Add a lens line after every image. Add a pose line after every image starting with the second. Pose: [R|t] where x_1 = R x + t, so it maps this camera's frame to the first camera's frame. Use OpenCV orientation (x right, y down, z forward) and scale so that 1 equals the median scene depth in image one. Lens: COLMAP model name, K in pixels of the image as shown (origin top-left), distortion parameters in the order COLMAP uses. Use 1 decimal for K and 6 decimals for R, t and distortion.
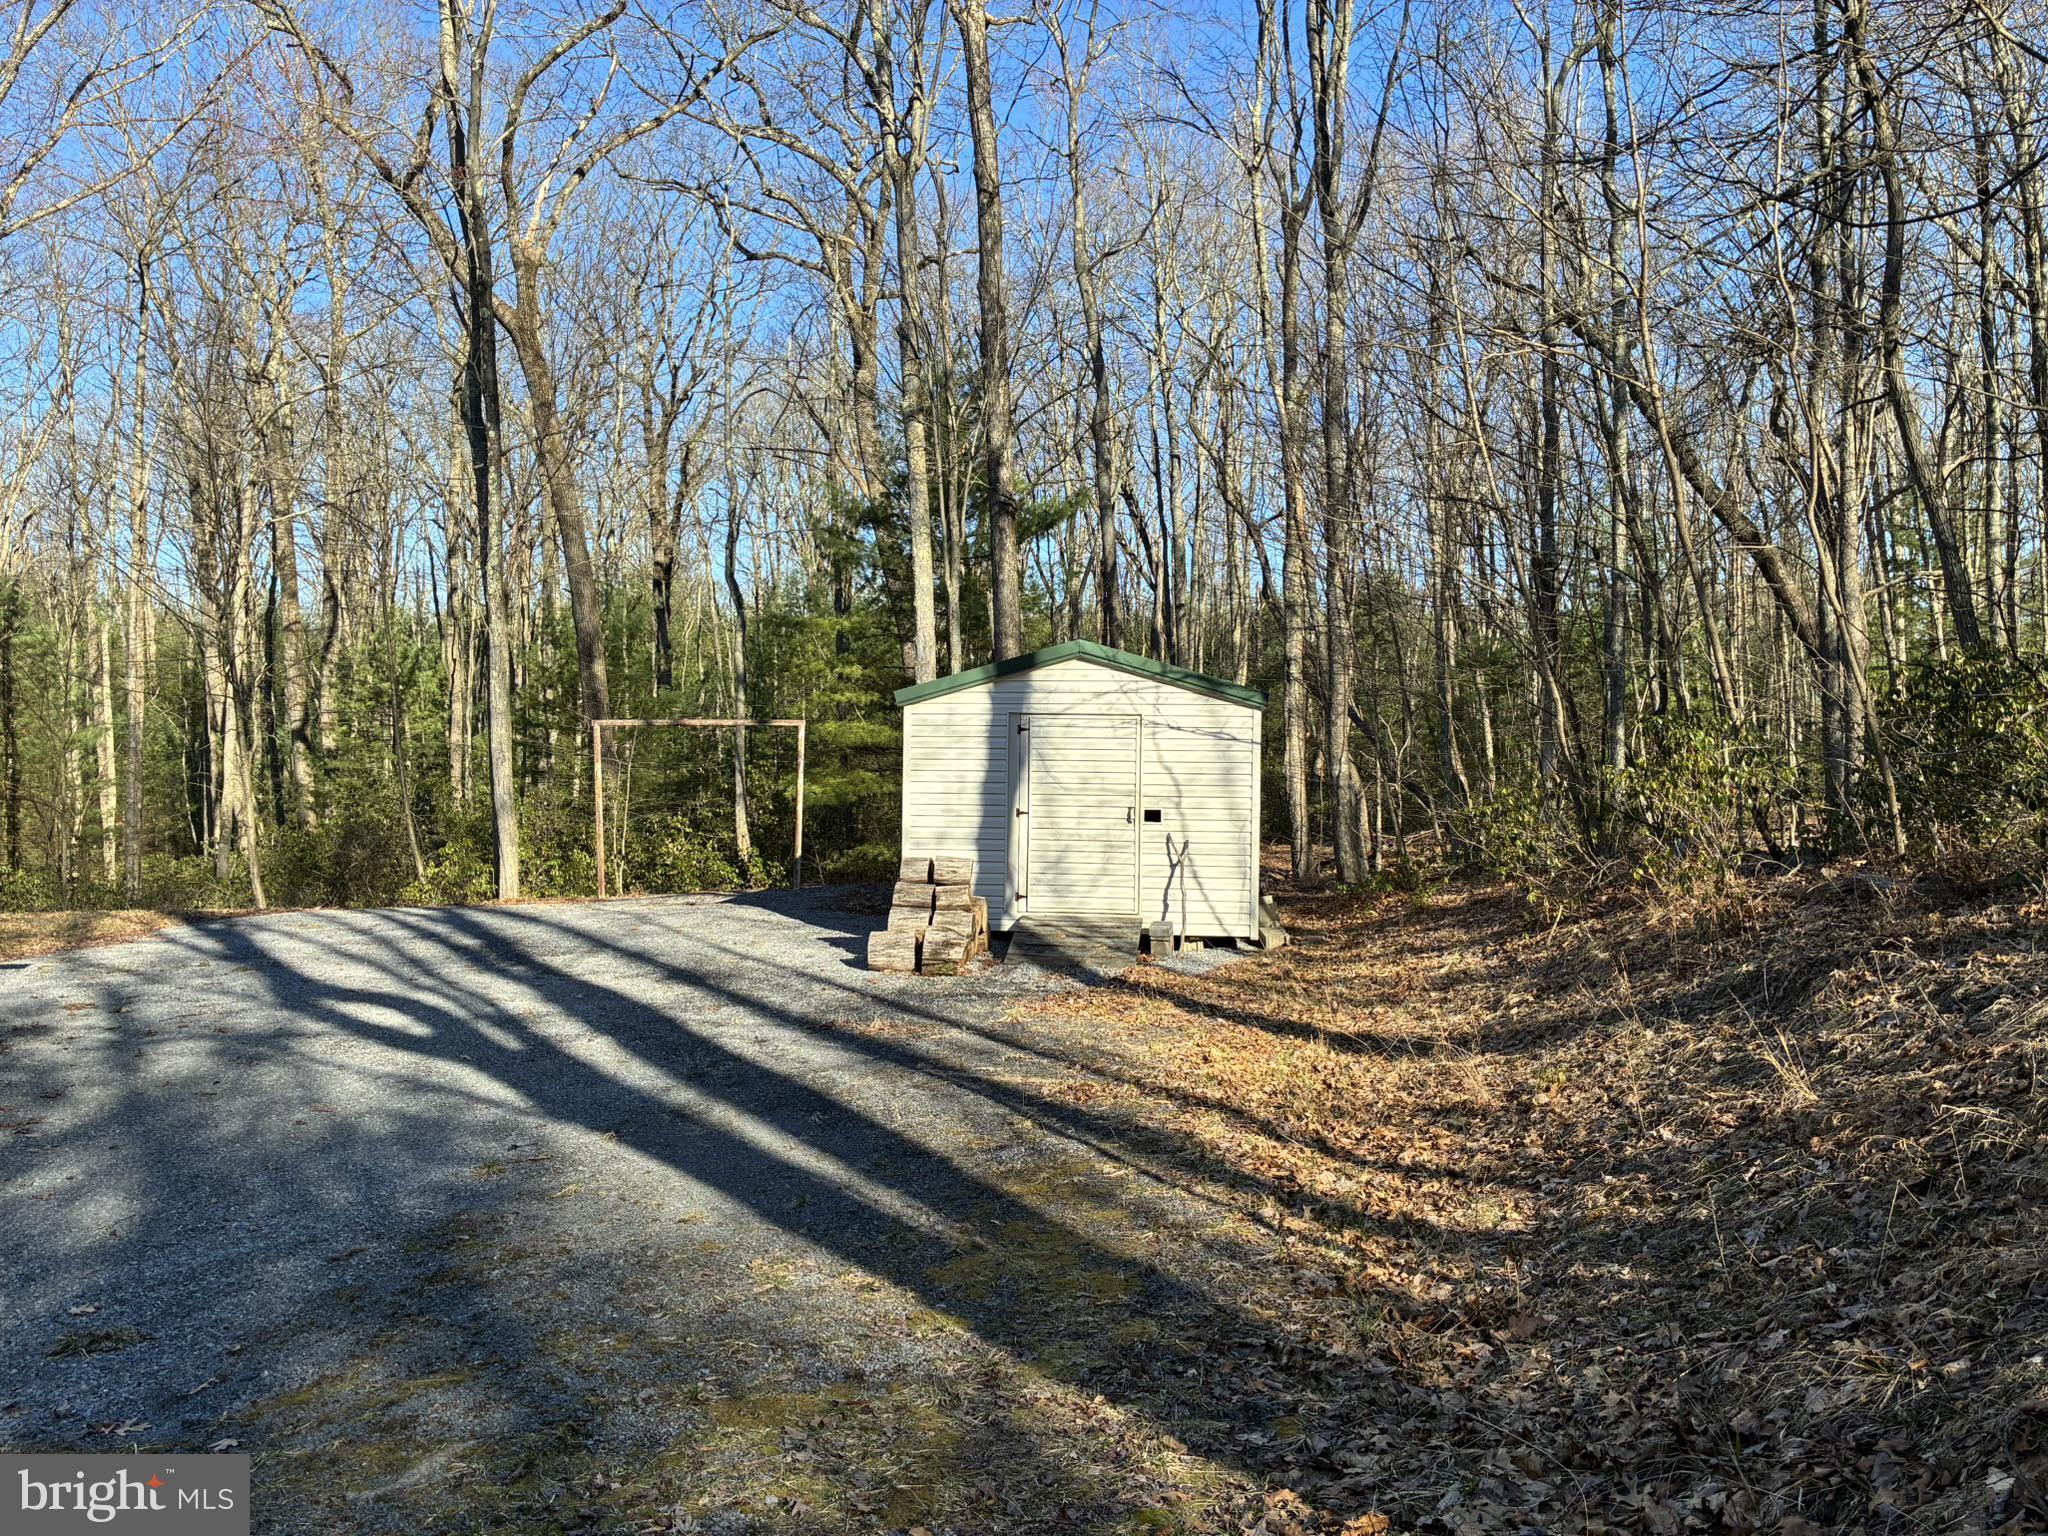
lens RADIAL K [[1551.6, 0, 1024.0], [0, 1551.6, 768.0], [0, 0, 1]] dist [0.011211, 0.006860]
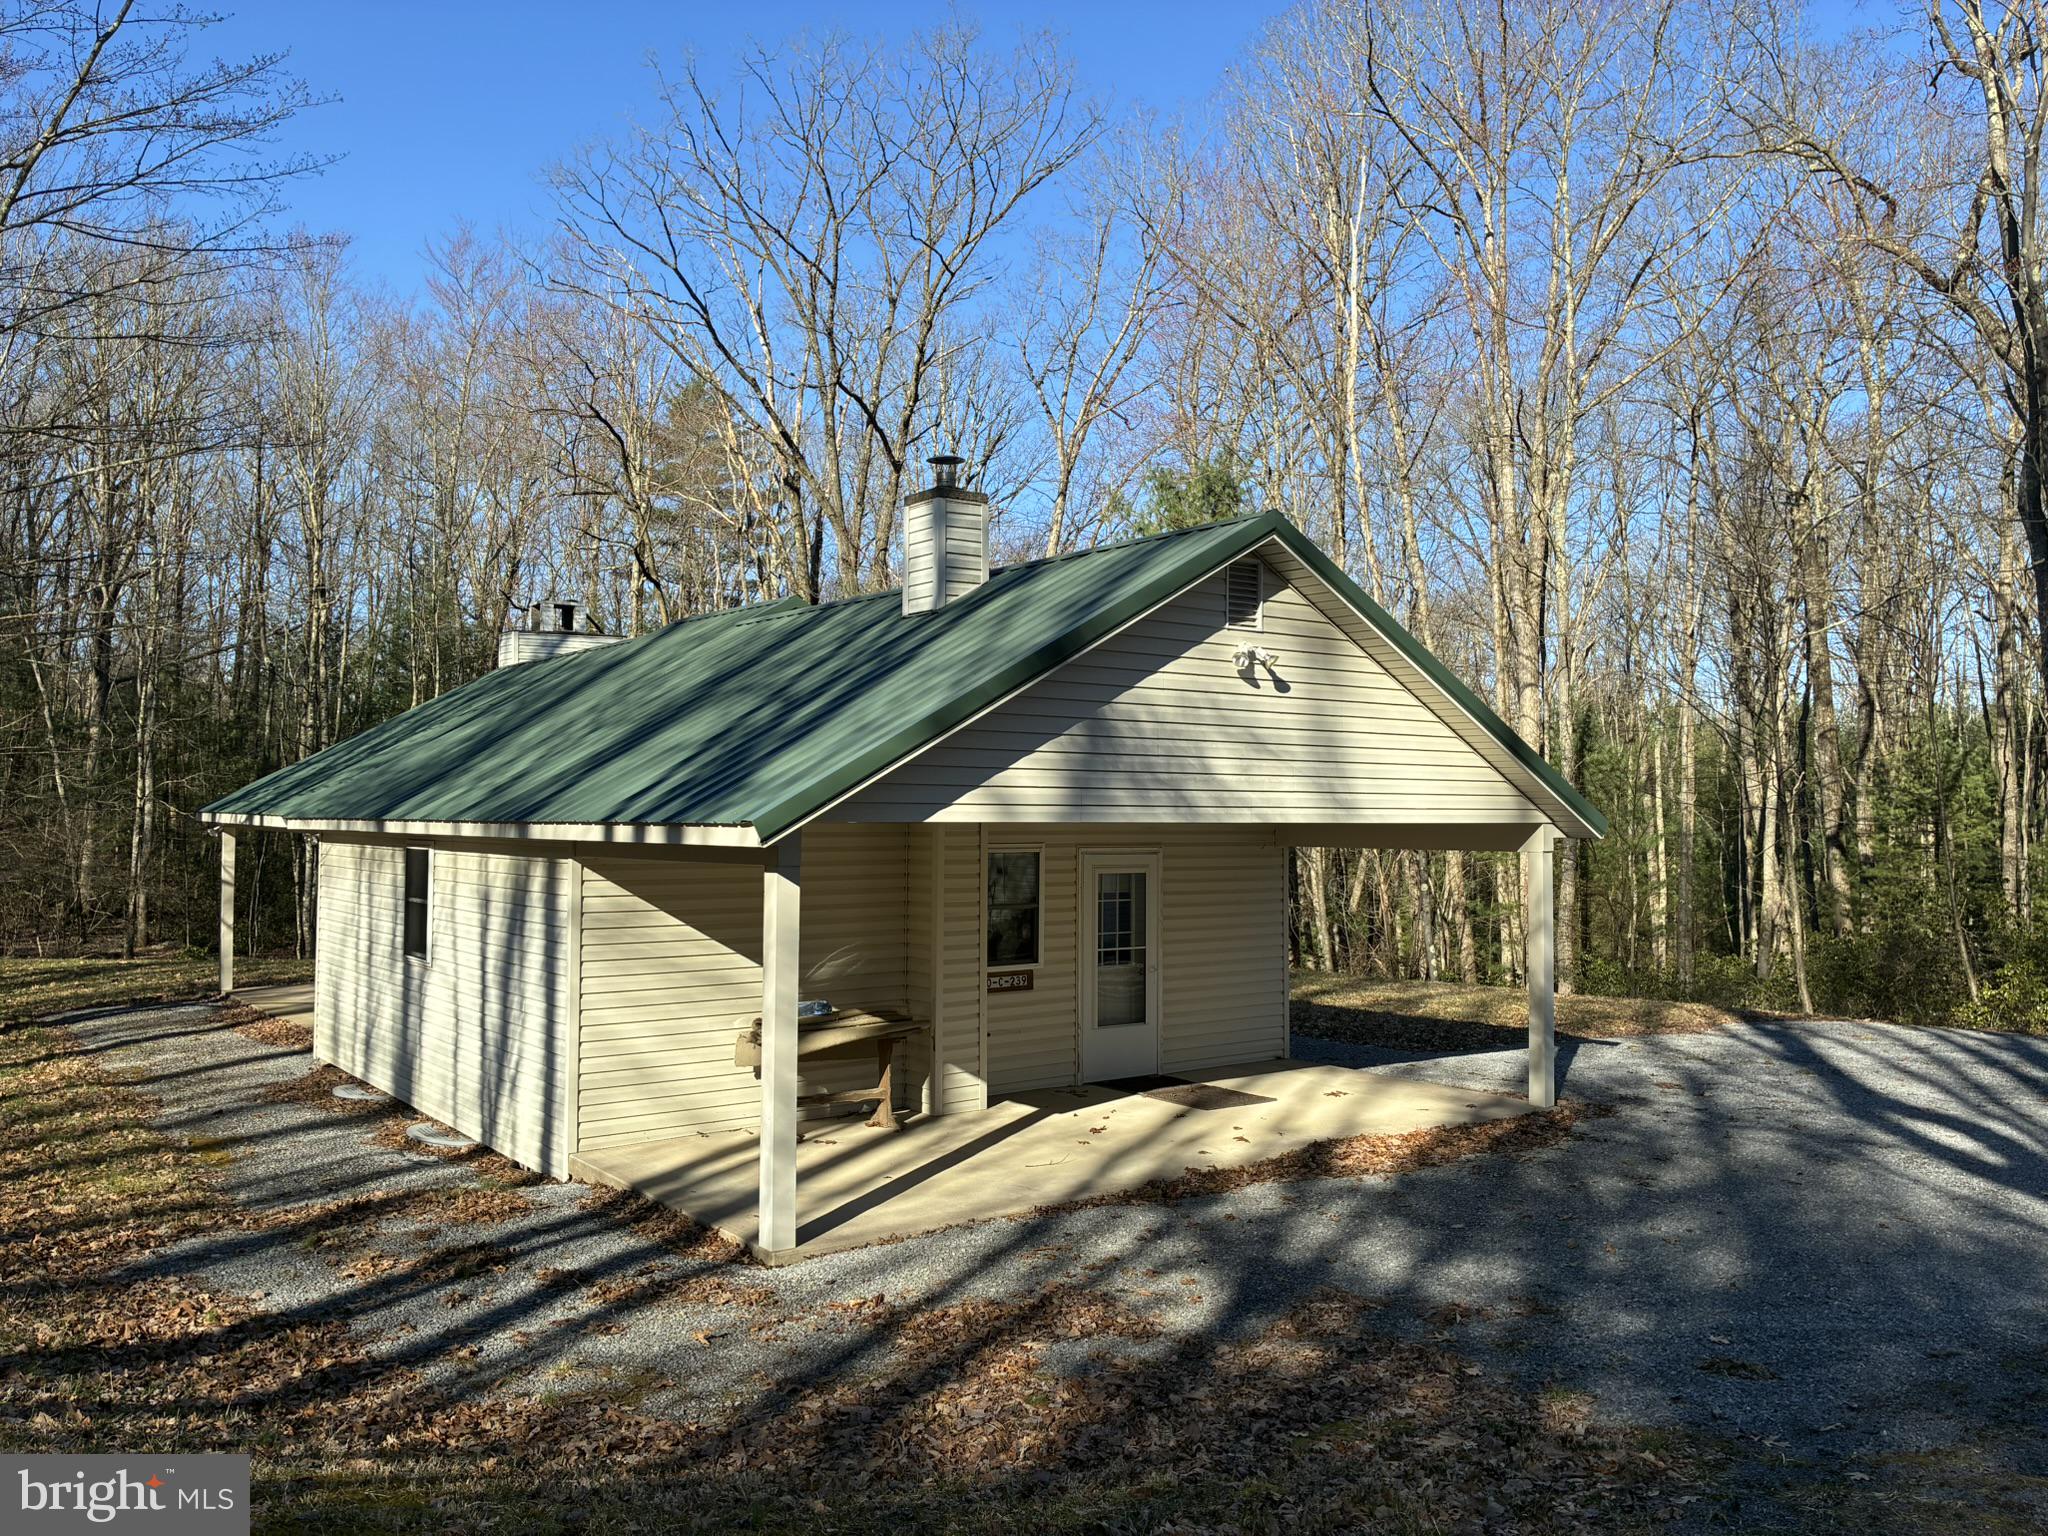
lens RADIAL K [[1520.8, 0, 1024.6], [0, 1520.8, 757.5], [0, 0, 1]] dist [0.076997, -0.111714]
pose [[0.610078, -0.027471, -0.791865, 0.008106], [-0.029734, 0.997901, -0.057527, -0.005350], [0.791783, 0.058641, 0.607980, -0.045142]]
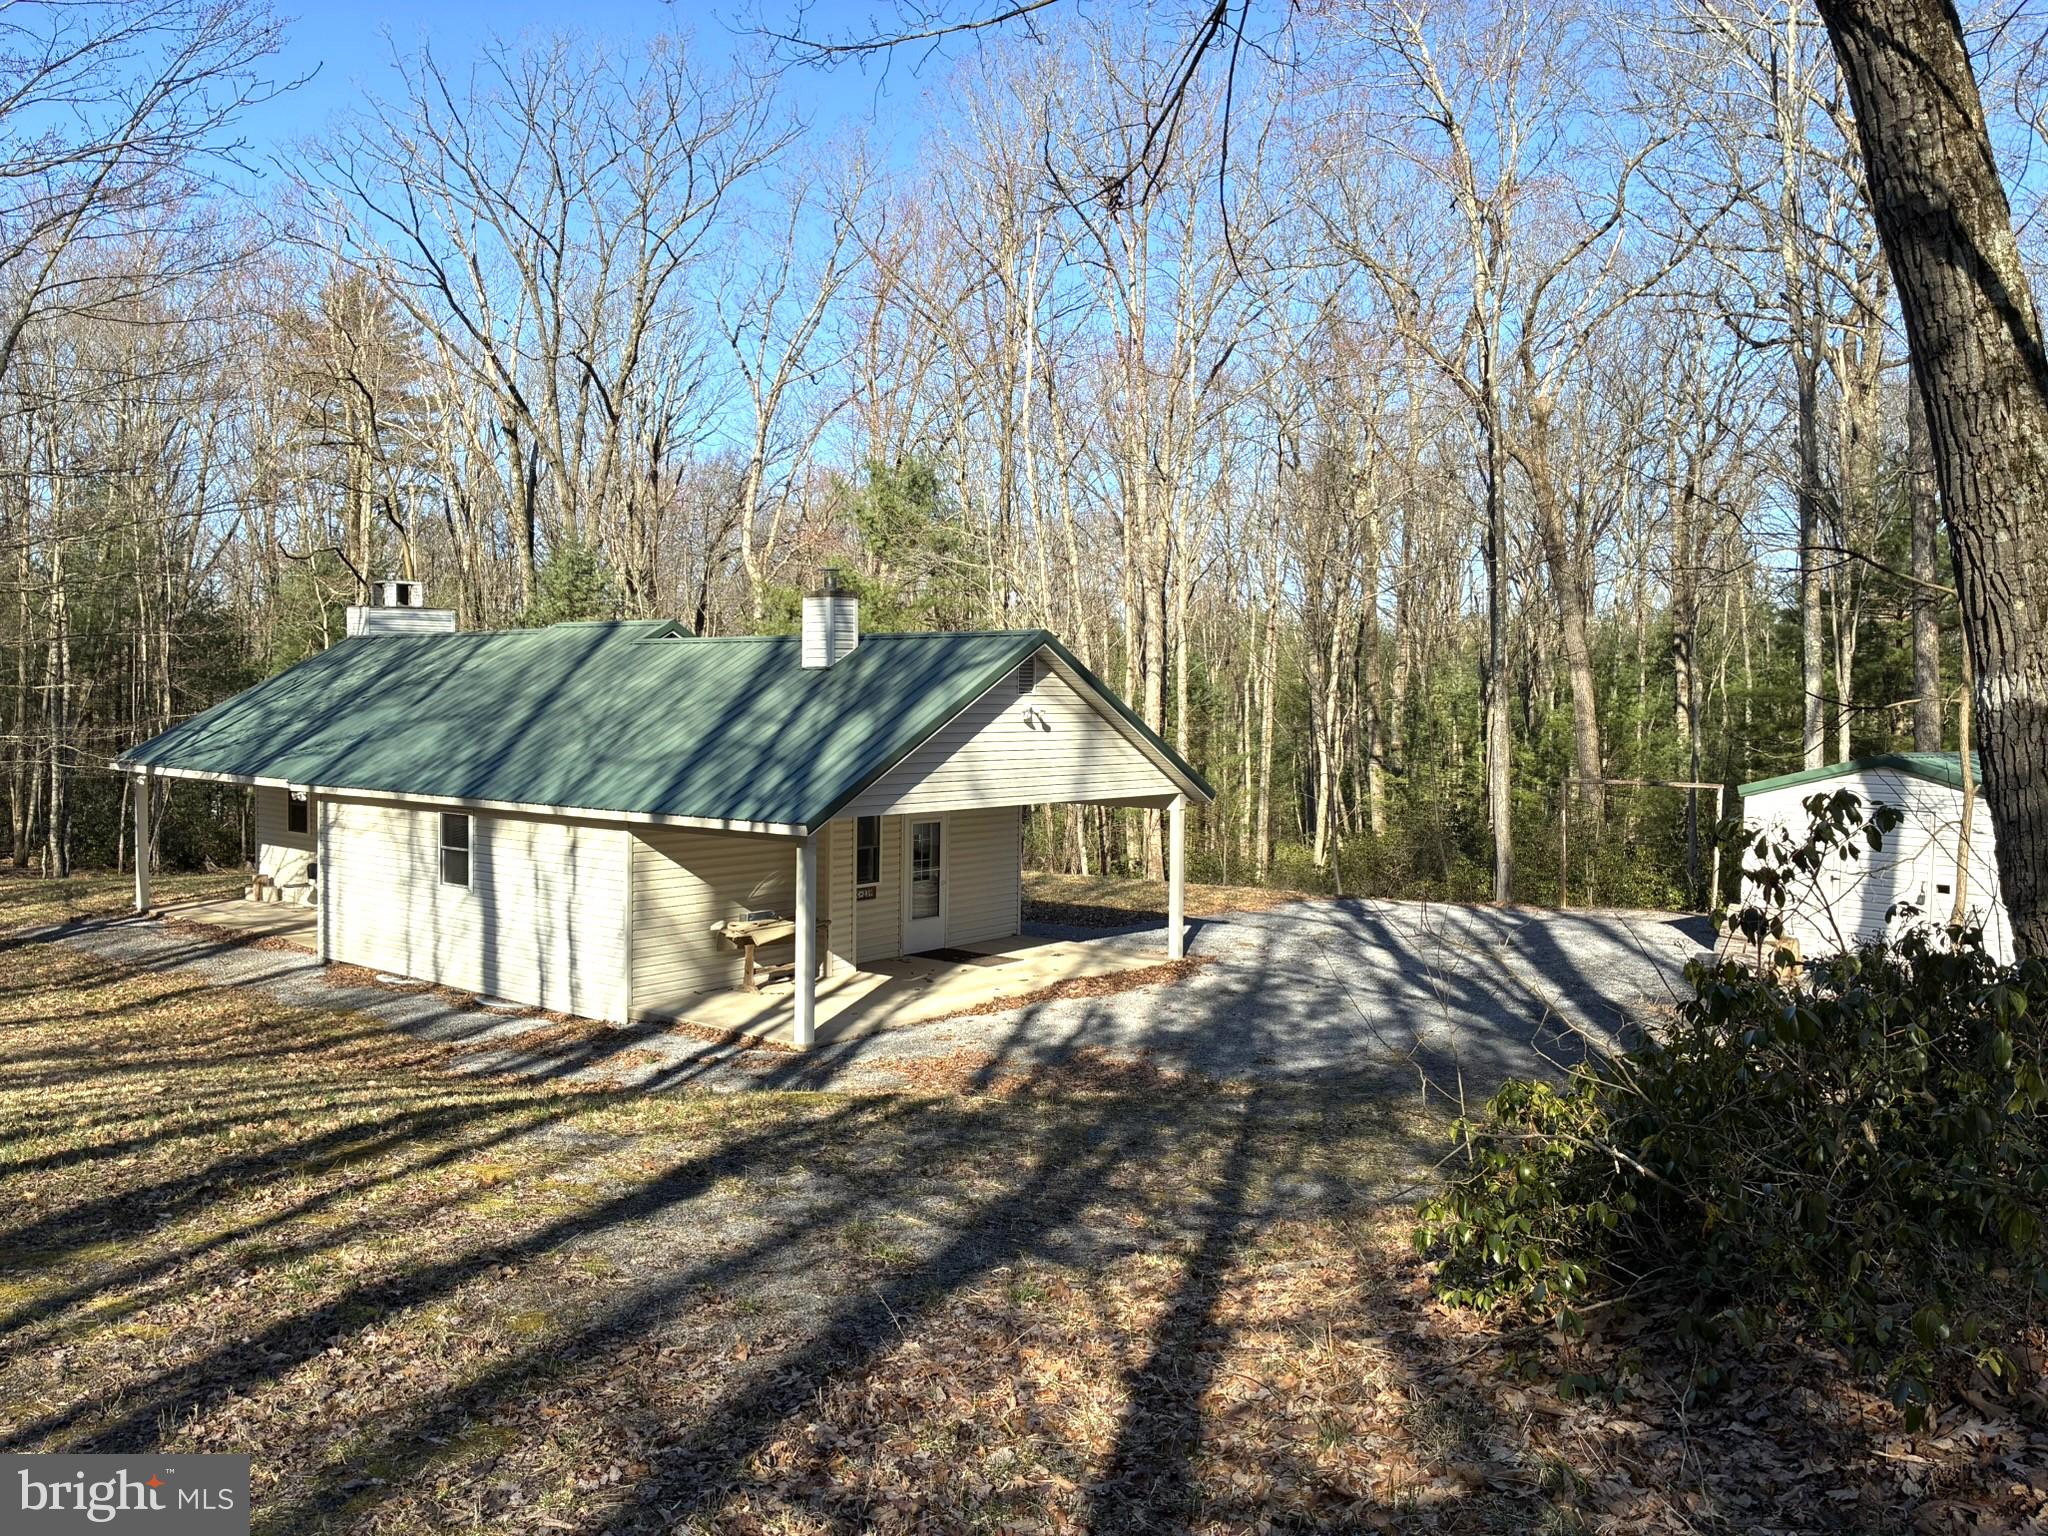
lens RADIAL K [[1551.6, 0, 1024.0], [0, 1551.6, 768.0], [0, 0, 1]] dist [0.011211, 0.006860]
pose [[0.785004, 0.035583, -0.618468, 0.145904], [-0.032210, 0.999343, 0.016614, -0.036896], [0.618652, 0.006878, 0.785635, -0.280122]]
